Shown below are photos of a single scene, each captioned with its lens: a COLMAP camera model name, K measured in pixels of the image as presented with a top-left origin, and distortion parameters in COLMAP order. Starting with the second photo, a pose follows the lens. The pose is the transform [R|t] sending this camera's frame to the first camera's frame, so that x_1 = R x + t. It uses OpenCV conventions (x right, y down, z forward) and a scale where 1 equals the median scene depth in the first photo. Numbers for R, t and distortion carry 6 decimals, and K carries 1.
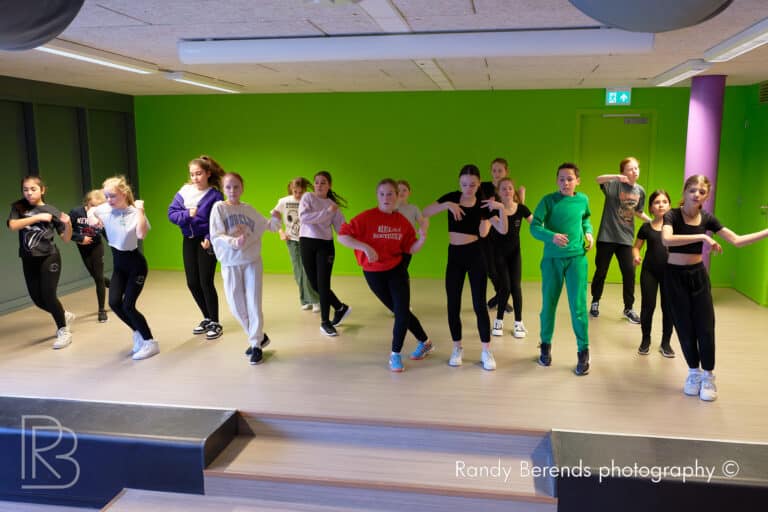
lens RADIAL K [[677.1, 0, 384.0], [0, 677.1, 256.0], [0, 0, 1]] dist [-0.000950, 0.001499]
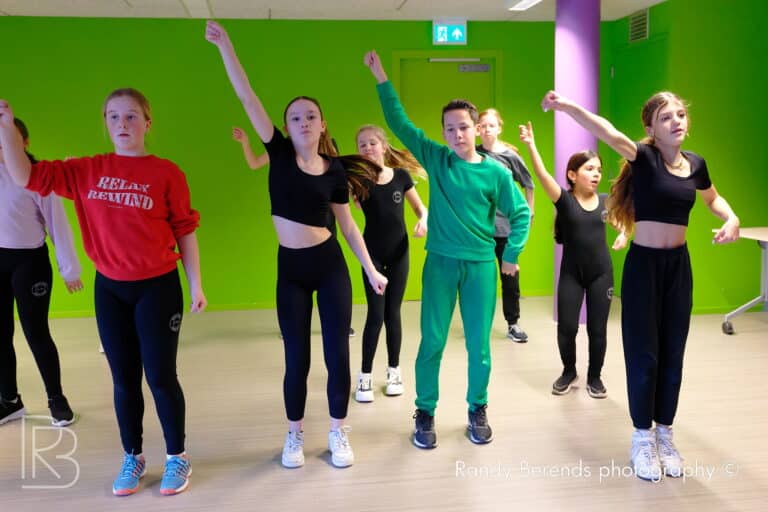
lens RADIAL K [[820.2, 0, 384.0], [0, 820.2, 256.0], [0, 0, 1]] dist [0.009566, 0.004966]
pose [[0.904751, -0.064991, 0.420954, -0.100809], [0.088737, 0.995366, -0.037047, 0.020877], [-0.416596, 0.070873, 0.906325, 0.344073]]
